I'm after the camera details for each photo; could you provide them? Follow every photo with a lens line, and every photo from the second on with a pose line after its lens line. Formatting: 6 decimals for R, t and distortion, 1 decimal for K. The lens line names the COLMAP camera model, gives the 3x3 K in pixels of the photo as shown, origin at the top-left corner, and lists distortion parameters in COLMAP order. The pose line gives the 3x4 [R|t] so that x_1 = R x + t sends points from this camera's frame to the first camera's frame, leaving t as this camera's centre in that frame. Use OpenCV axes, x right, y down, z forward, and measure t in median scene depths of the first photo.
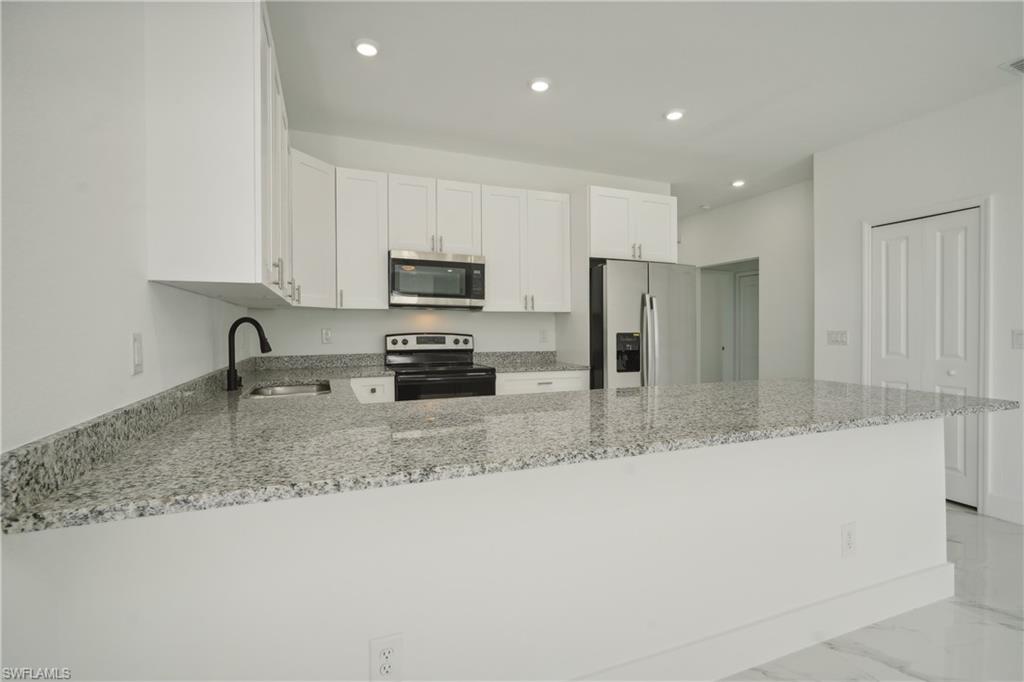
lens RADIAL K [[470.2, 0, 514.4], [0, 470.2, 331.6], [0, 0, 1]] dist [-0.017325, 0.007940]
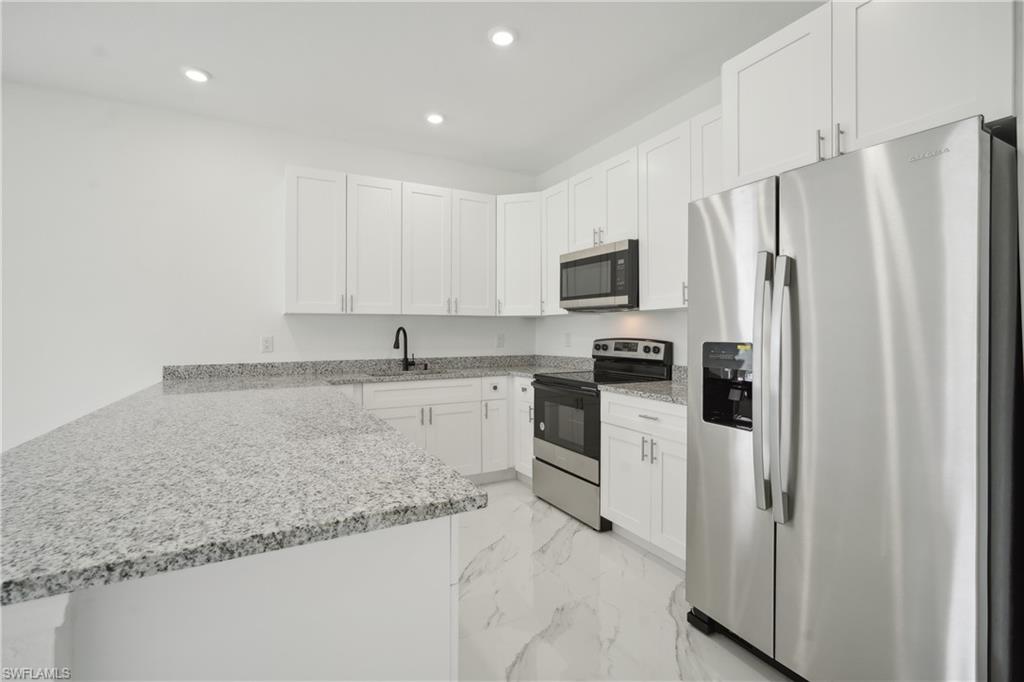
lens RADIAL K [[470.2, 0, 508.4], [0, 470.2, 332.0], [0, 0, 1]] dist [-0.017325, 0.007940]
pose [[0.106093, -0.001322, -0.994355, 0.682781], [-0.000724, 0.999999, -0.001407, -0.007154], [0.994356, 0.000869, 0.106092, 0.729979]]
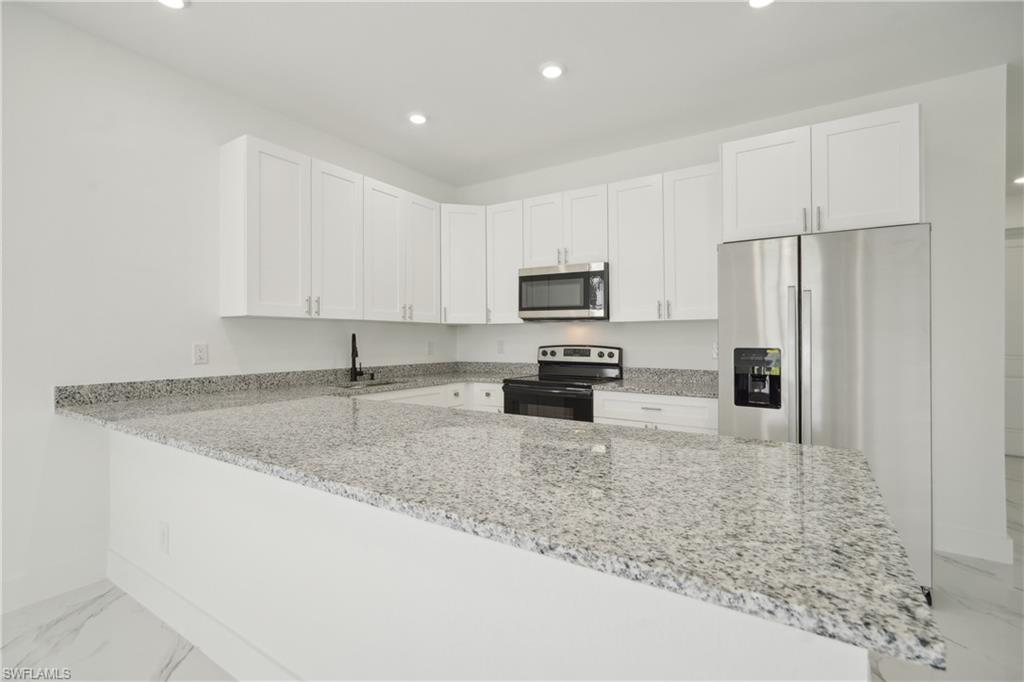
lens RADIAL K [[470.2, 0, 510.2], [0, 470.2, 333.6], [0, 0, 1]] dist [-0.017325, 0.007940]
pose [[0.571622, -0.008929, -0.820468, 0.584537], [-0.004290, 0.999895, -0.013871, -0.007481], [0.820506, 0.011449, 0.571524, 0.331255]]
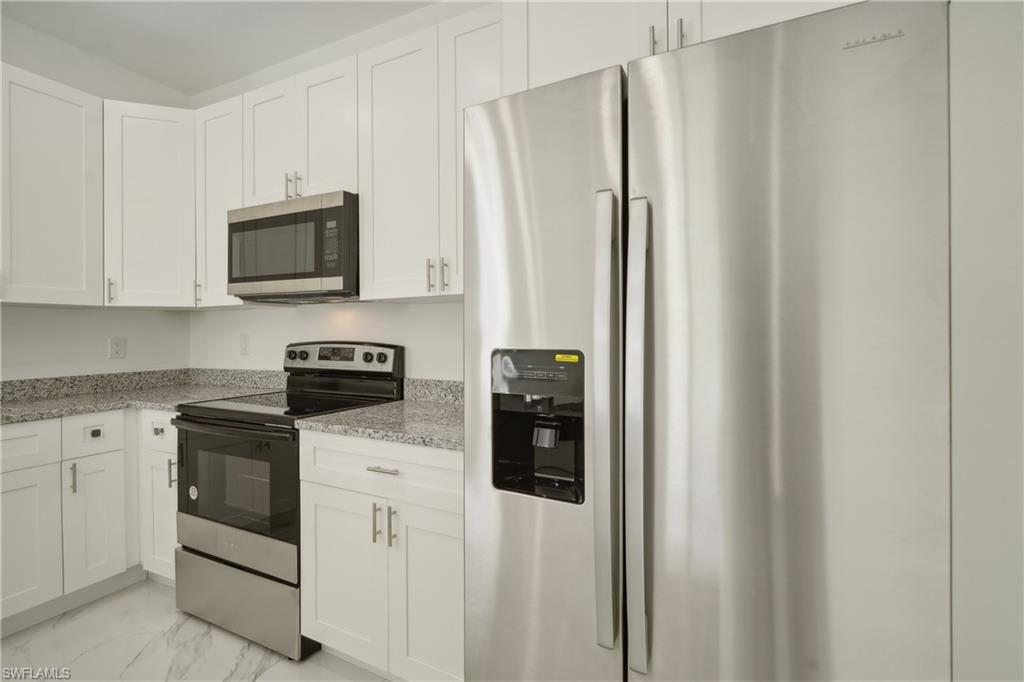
lens RADIAL K [[470.2, 0, 506.4], [0, 470.2, 335.9], [0, 0, 1]] dist [-0.017325, 0.007940]
pose [[0.663255, 0.001411, -0.748392, 0.428861], [0.003095, 0.999984, 0.004629, -0.006593], [0.748387, -0.005386, 0.663240, 0.804989]]
